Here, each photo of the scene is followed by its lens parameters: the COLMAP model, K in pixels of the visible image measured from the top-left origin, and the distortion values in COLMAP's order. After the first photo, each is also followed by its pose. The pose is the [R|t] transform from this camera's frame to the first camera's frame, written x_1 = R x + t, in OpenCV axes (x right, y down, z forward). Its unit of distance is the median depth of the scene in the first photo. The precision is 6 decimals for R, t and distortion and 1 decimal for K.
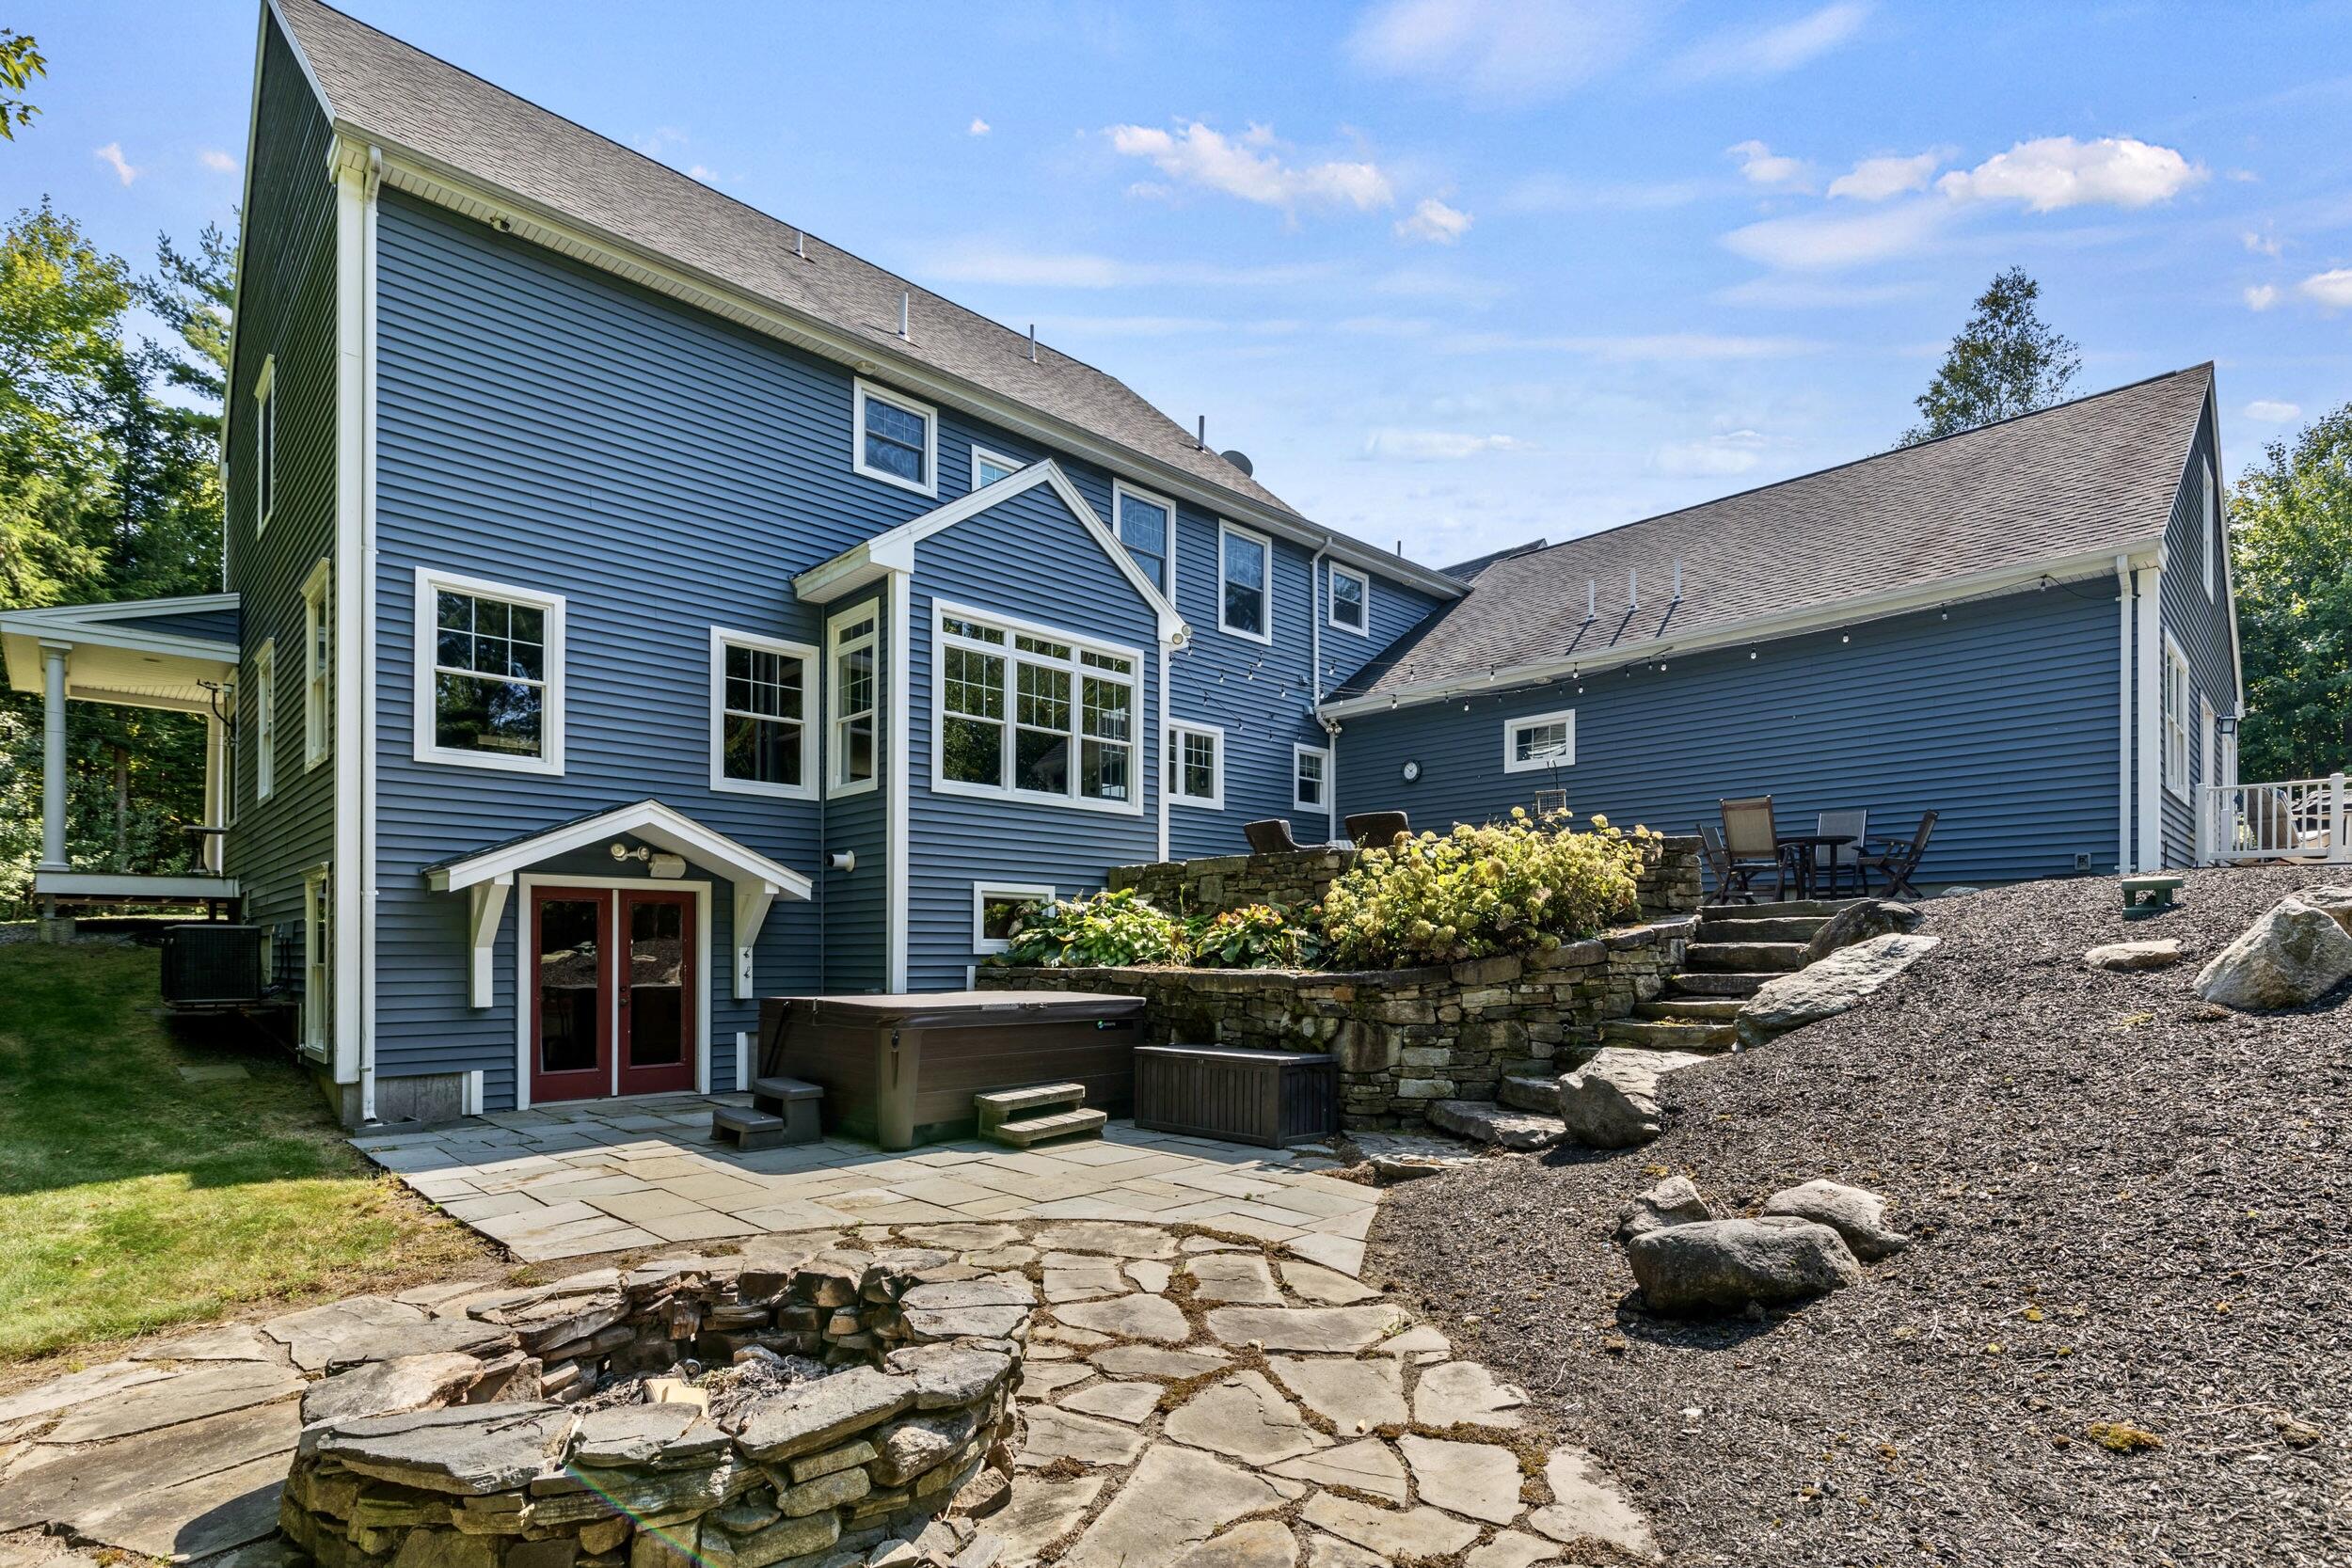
lens RADIAL K [[1090.0, 0, 1146.9], [0, 1090.0, 941.2], [0, 0, 1]] dist [0.001821, 0.001876]
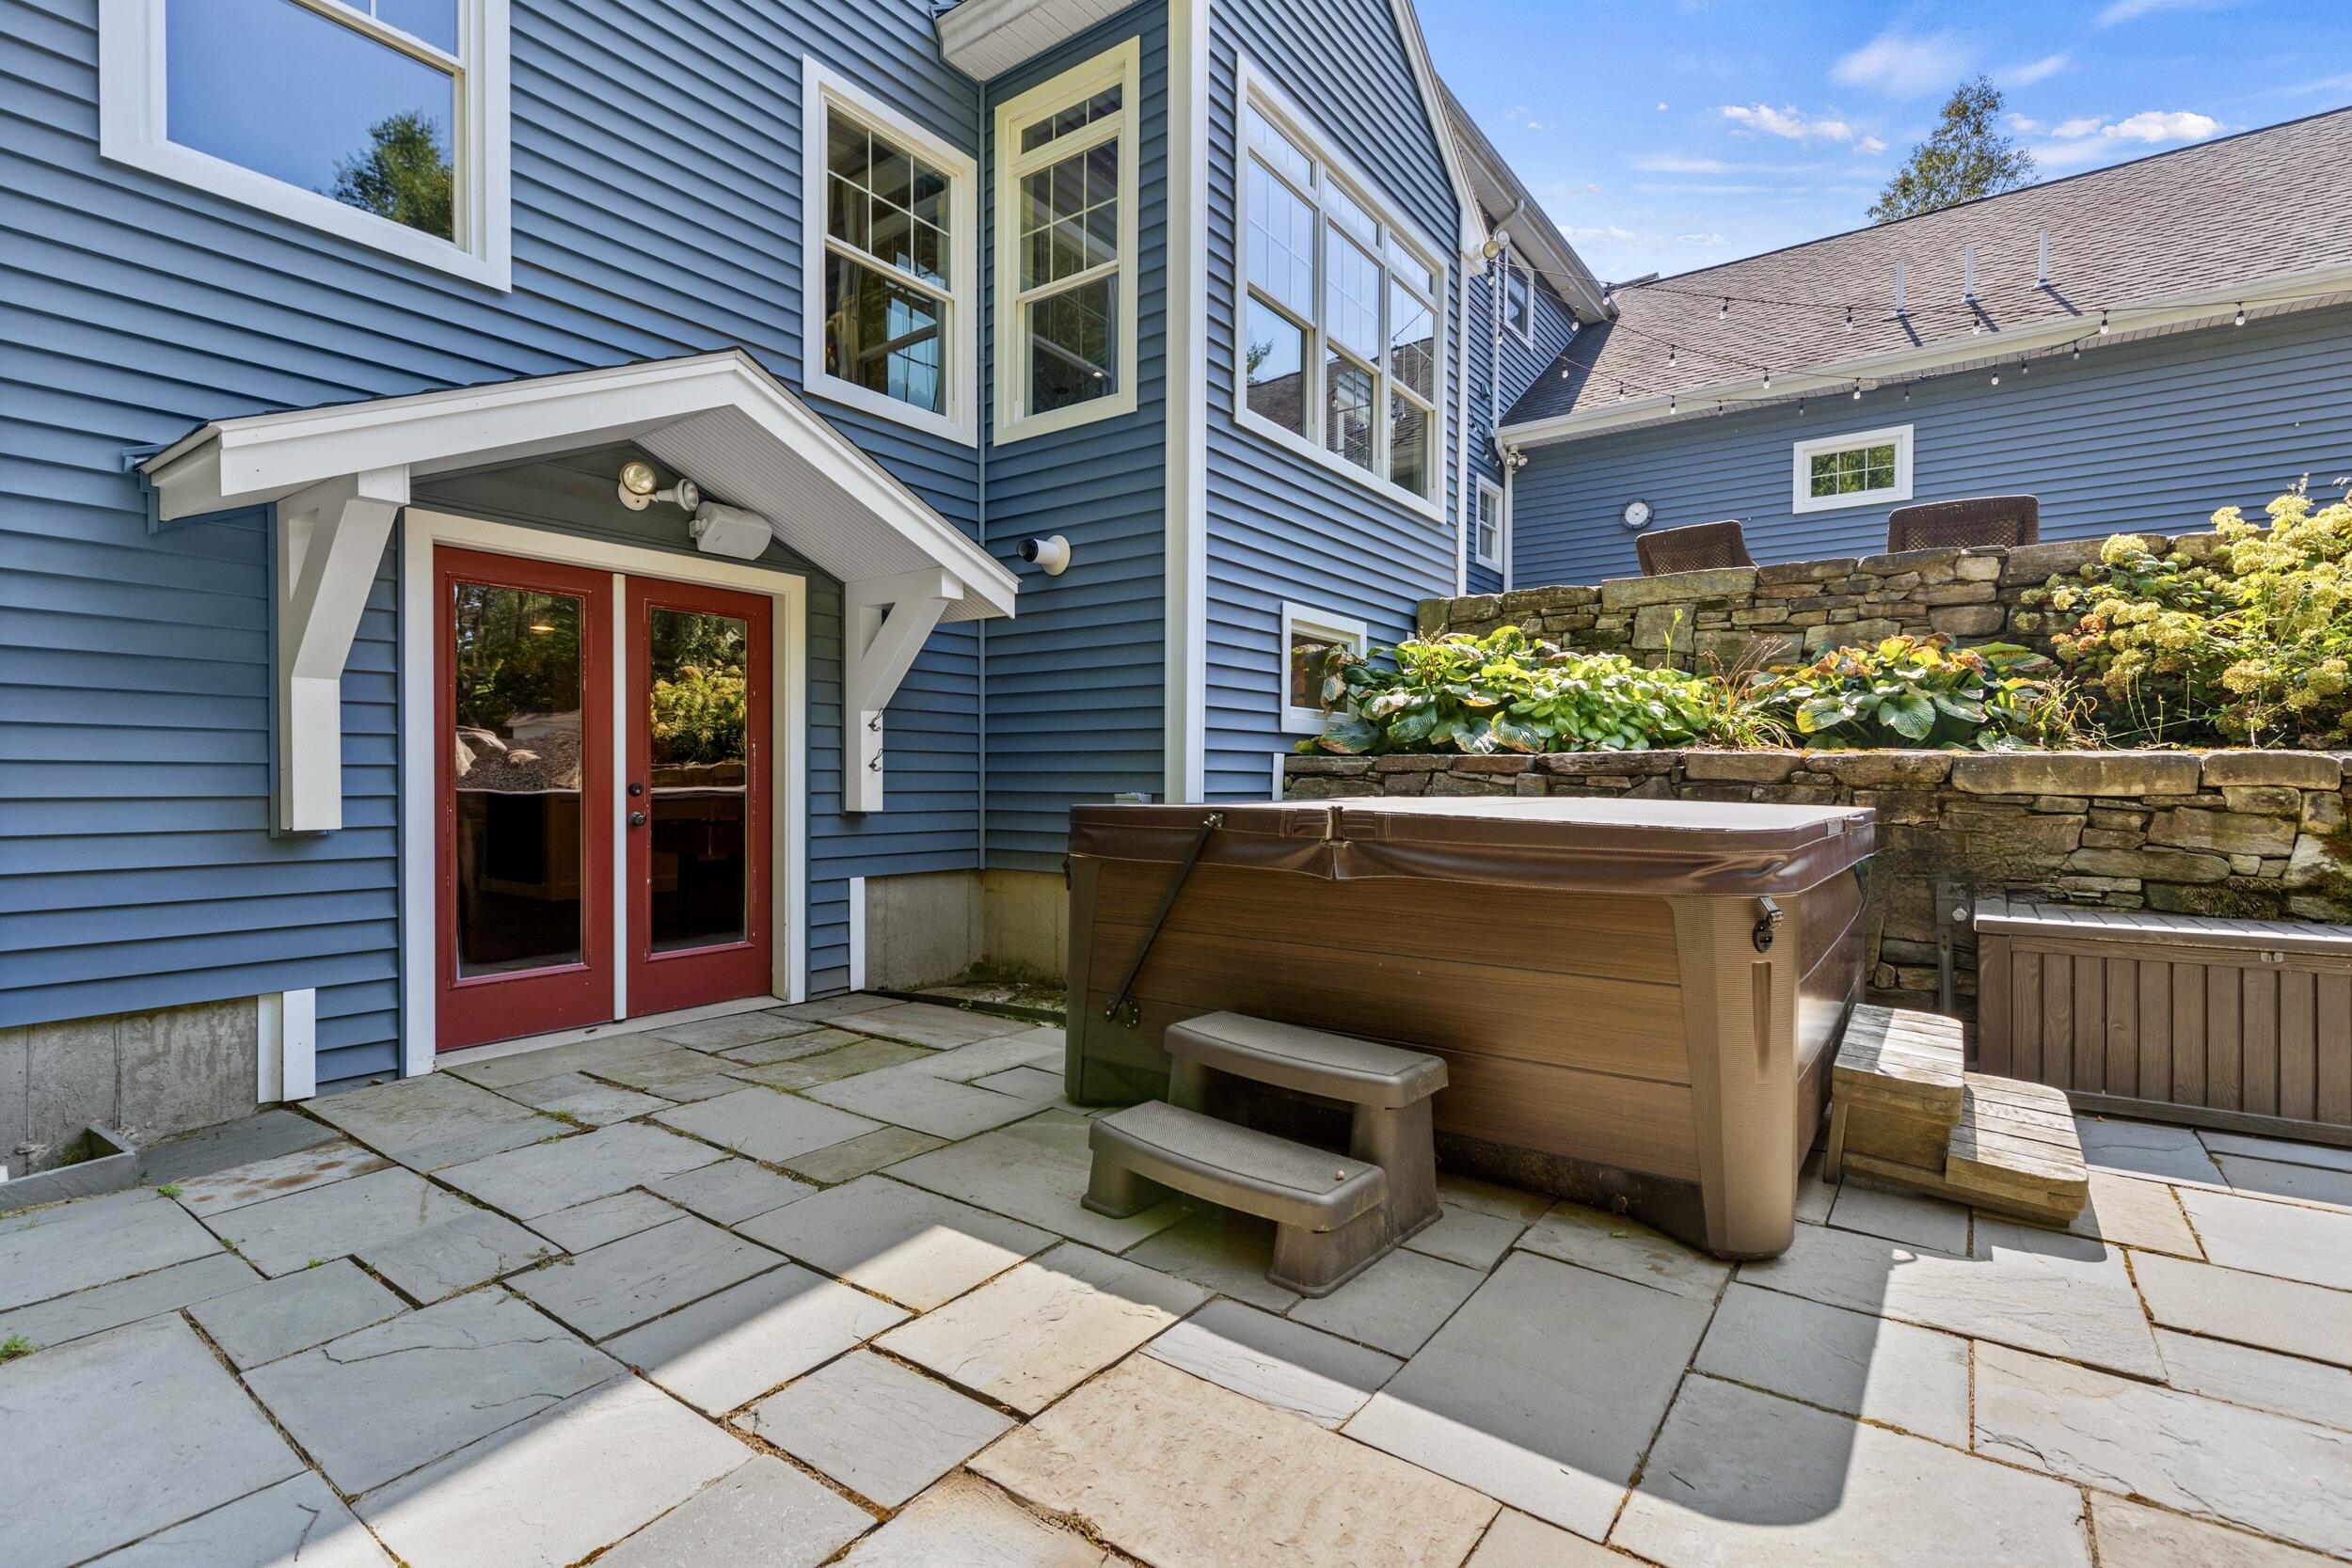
lens RADIAL K [[1090.0, 0, 1178.7], [0, 1090.0, 784.2], [0, 0, 1]] dist [0.001821, 0.001876]
pose [[0.986104, 0.003987, 0.166082, -0.314234], [-0.007884, 0.999709, 0.022809, 0.027630], [-0.165942, -0.023801, 0.985848, 0.479423]]
